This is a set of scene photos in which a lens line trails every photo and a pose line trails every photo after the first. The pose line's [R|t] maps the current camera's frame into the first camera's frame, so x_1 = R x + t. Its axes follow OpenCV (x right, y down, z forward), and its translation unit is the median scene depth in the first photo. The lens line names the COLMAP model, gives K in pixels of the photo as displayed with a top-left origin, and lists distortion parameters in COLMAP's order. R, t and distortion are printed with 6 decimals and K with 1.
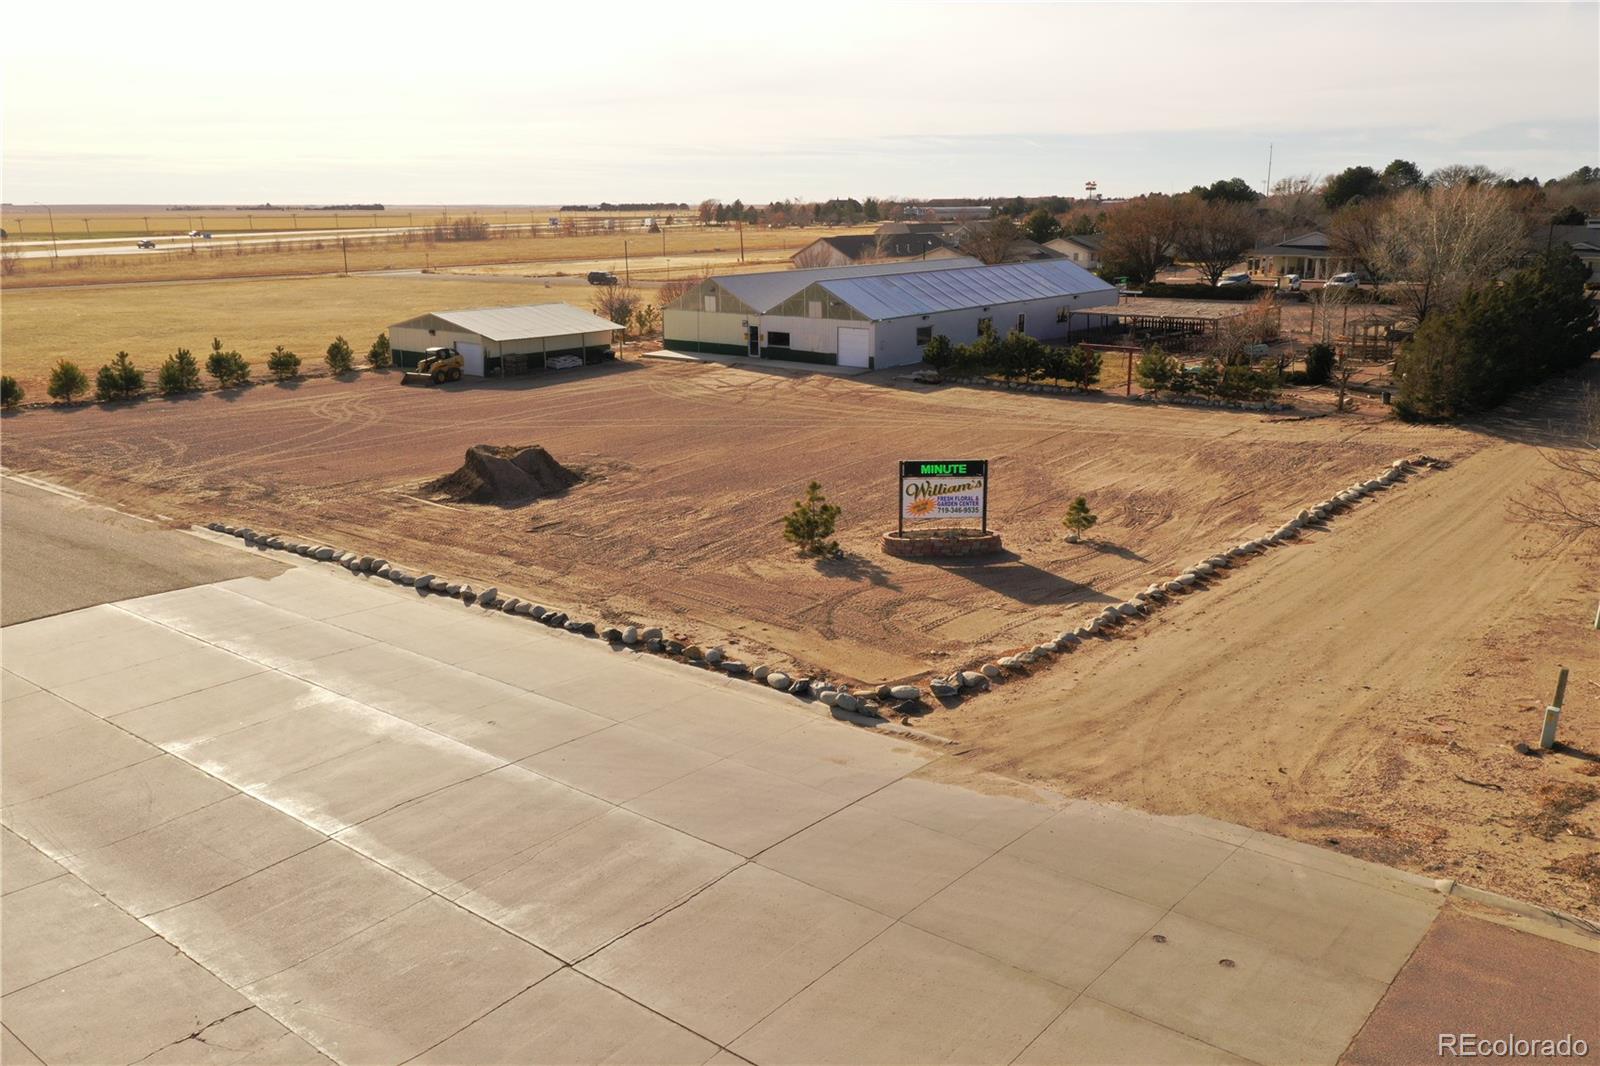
lens RADIAL K [[1276.0, 0, 790.7], [0, 1276.0, 530.4], [0, 0, 1]] dist [0.003317, 0.017110]
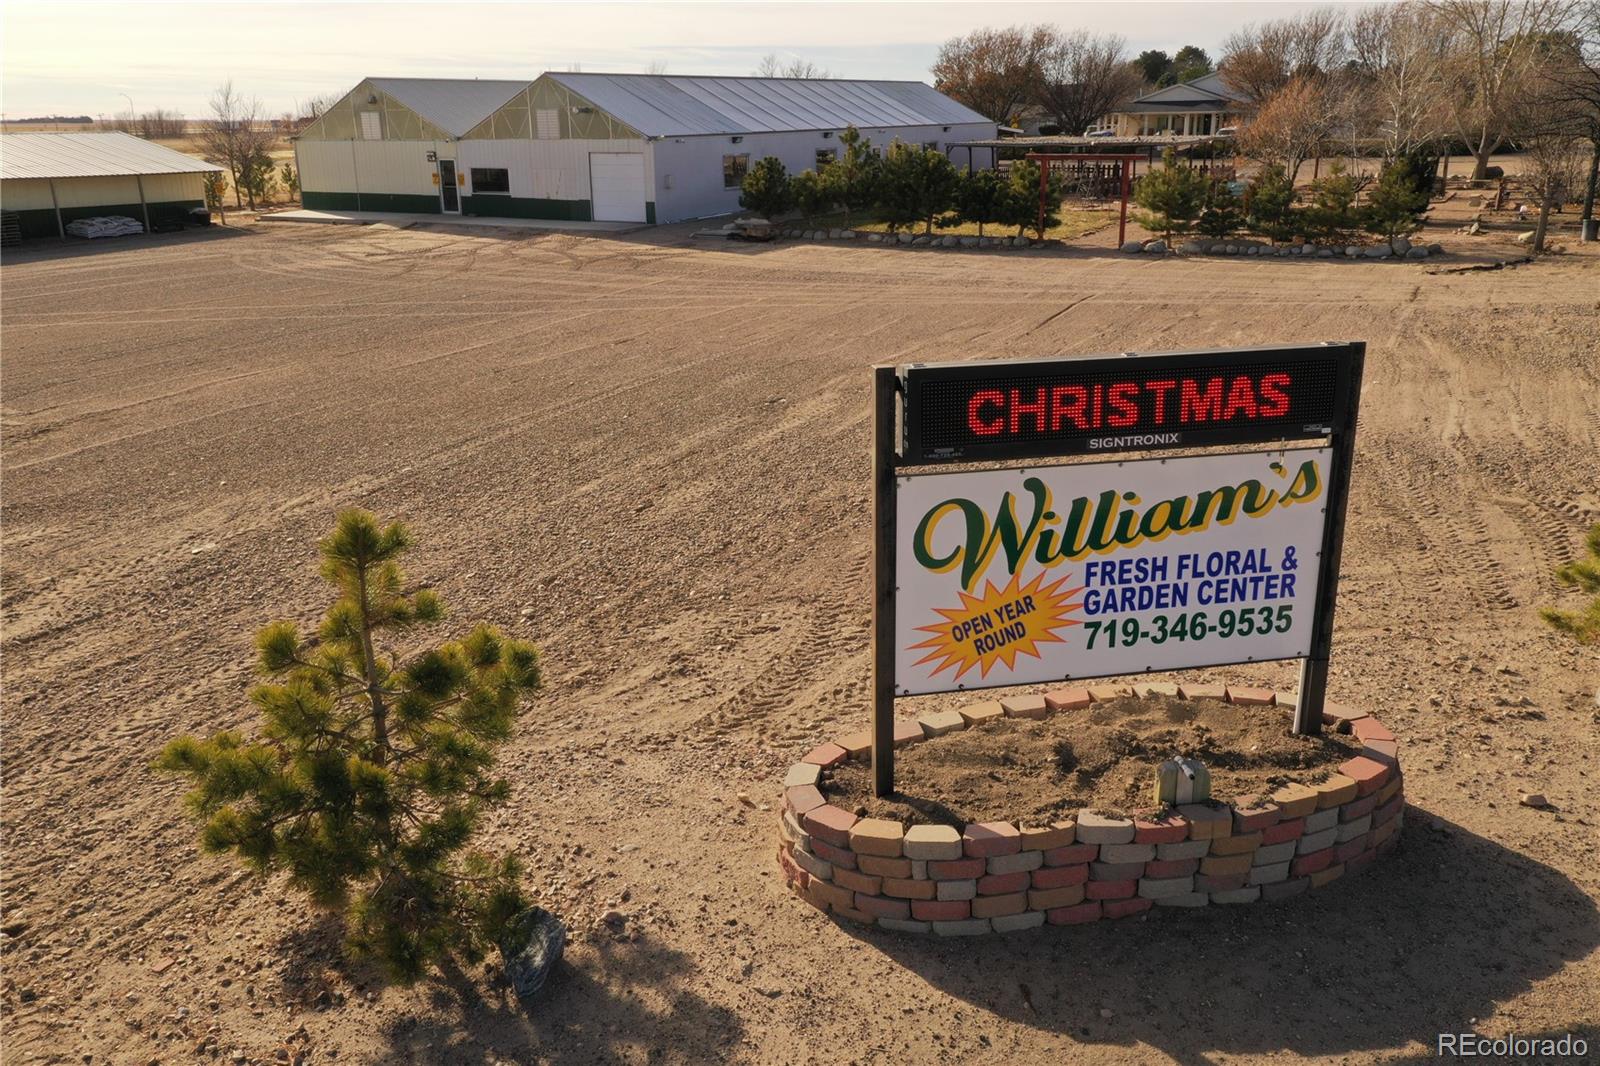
lens RADIAL K [[1276.0, 0, 798.4], [0, 1276.0, 542.5], [0, 0, 1]] dist [0.003317, 0.017110]
pose [[0.983945, -0.059835, 0.168144, 0.022963], [0.047895, 0.996093, 0.074196, -0.021983], [-0.171926, -0.064951, 0.982966, 0.412581]]
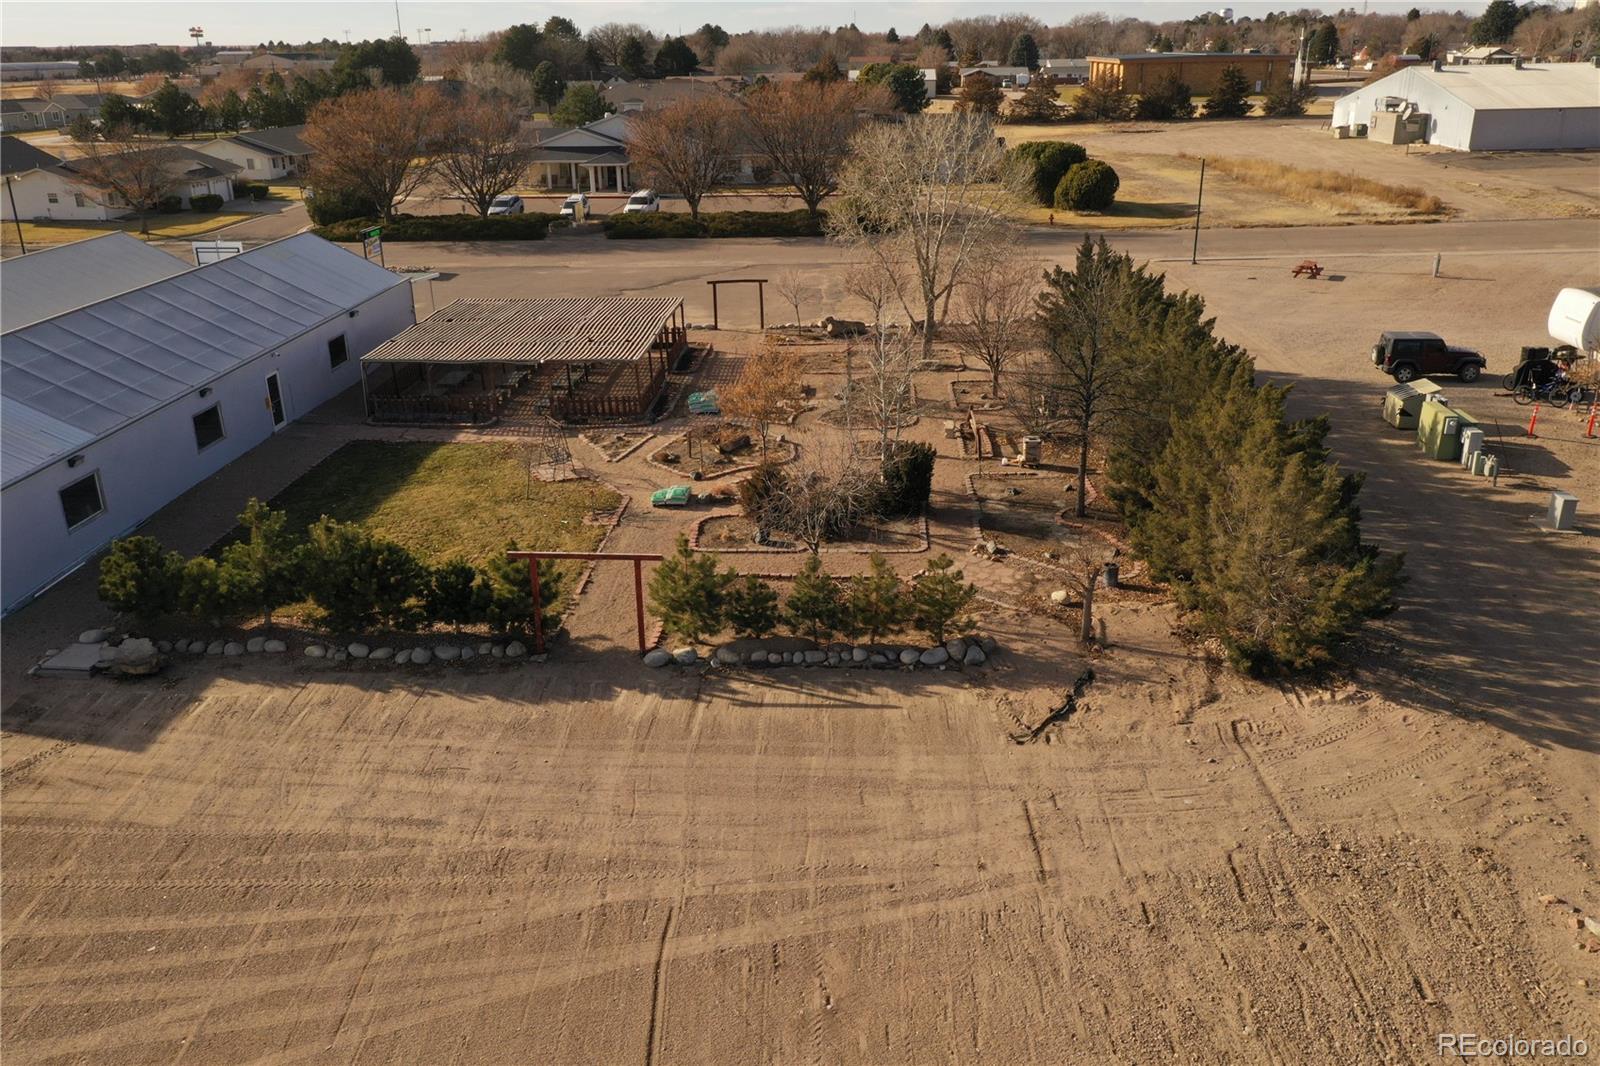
lens RADIAL K [[1276.0, 0, 802.2], [0, 1276.0, 532.7], [0, 0, 1]] dist [0.003317, 0.017110]
pose [[0.801293, -0.214636, 0.558446, 0.058175], [0.151718, 0.975818, 0.157356, -0.182776], [-0.578716, -0.041362, 0.814480, 0.525061]]
